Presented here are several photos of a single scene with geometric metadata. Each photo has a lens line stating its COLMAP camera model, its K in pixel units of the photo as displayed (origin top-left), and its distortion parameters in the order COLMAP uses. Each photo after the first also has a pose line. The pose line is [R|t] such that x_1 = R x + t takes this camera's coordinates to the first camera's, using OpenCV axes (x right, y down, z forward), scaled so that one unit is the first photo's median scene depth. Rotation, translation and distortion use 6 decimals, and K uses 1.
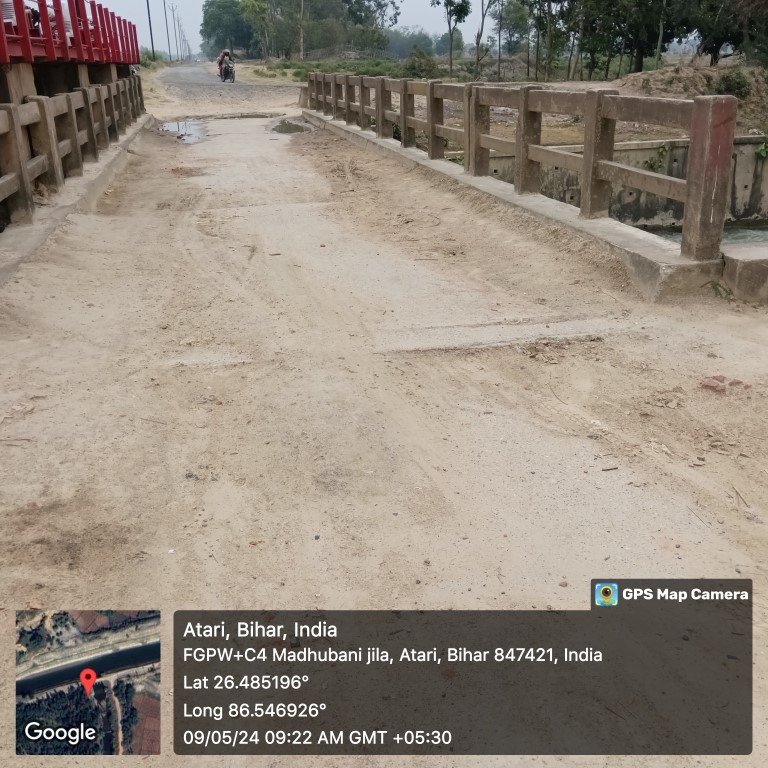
lens RADIAL K [[833.1, 0, 391.2], [0, 833.1, 380.7], [0, 0, 1]] dist [0.027295, 0.000000]
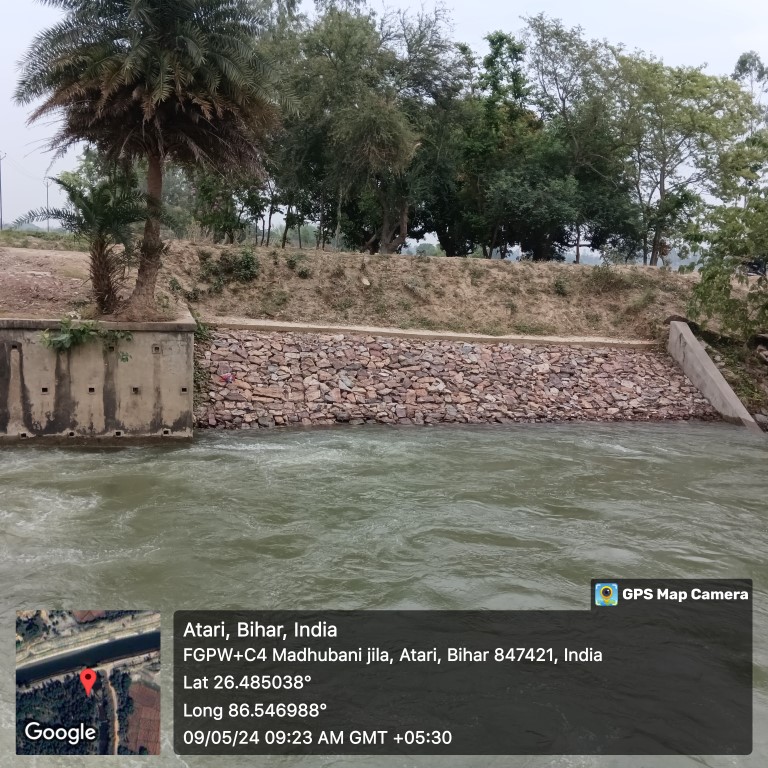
lens RADIAL K [[833.1, 0, 387.5], [0, 833.1, 383.7], [0, 0, 1]] dist [0.027295, 0.000000]
pose [[0.996689, 0.060962, 0.053792, 1.003732], [-0.048042, 0.975377, -0.215248, -0.150698], [-0.065590, 0.211951, 0.975077, 0.454187]]
